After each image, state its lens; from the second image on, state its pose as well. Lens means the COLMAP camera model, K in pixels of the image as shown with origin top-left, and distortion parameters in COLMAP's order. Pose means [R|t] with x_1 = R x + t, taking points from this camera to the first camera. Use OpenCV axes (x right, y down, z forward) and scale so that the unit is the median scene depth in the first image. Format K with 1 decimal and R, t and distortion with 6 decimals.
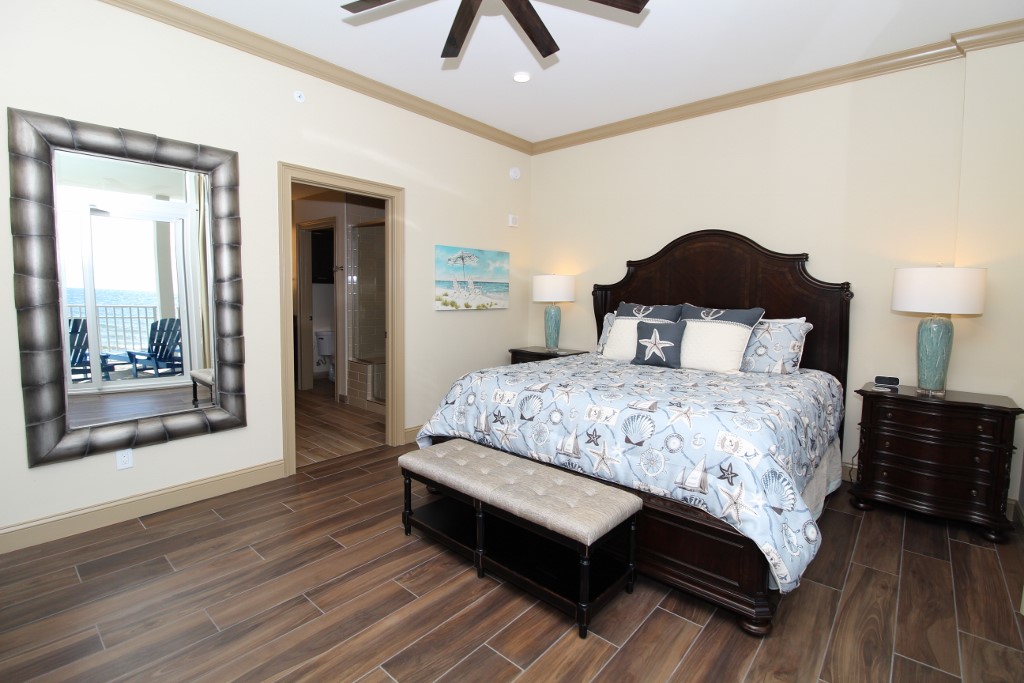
lens RADIAL K [[472.5, 0, 510.6], [0, 472.5, 324.7], [0, 0, 1]] dist [-0.001891, -0.009594]
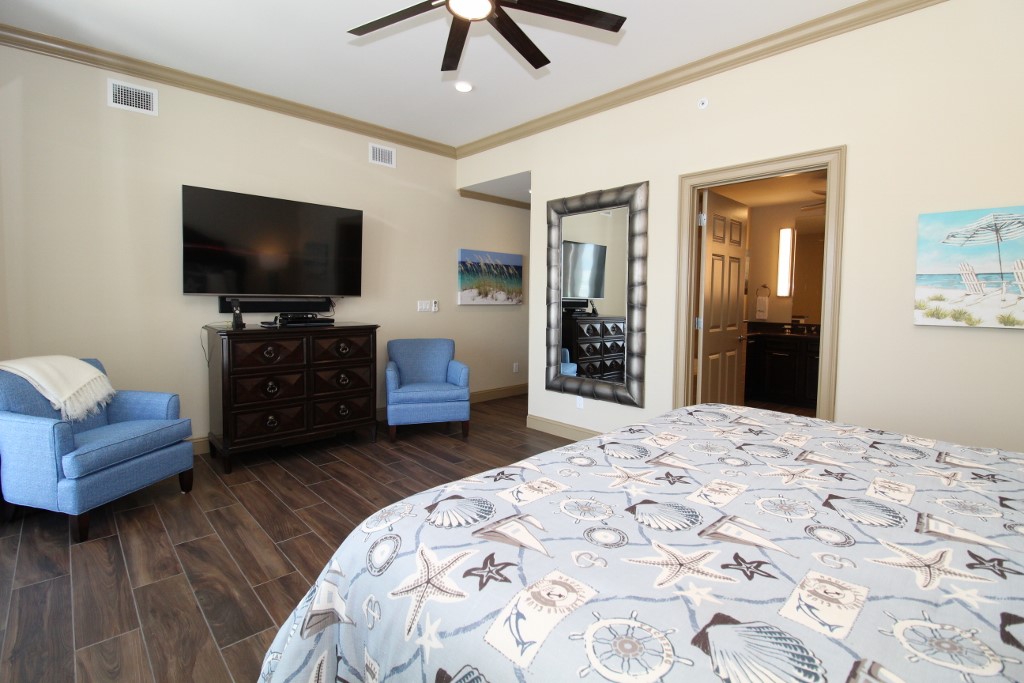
lens RADIAL K [[472.5, 0, 510.6], [0, 472.5, 324.7], [0, 0, 1]] dist [-0.001891, -0.009594]
pose [[-0.095215, 0.052677, -0.994062, 0.479276], [-0.067622, 0.995950, 0.059254, -0.031306], [0.993157, 0.072862, -0.091267, 0.550238]]
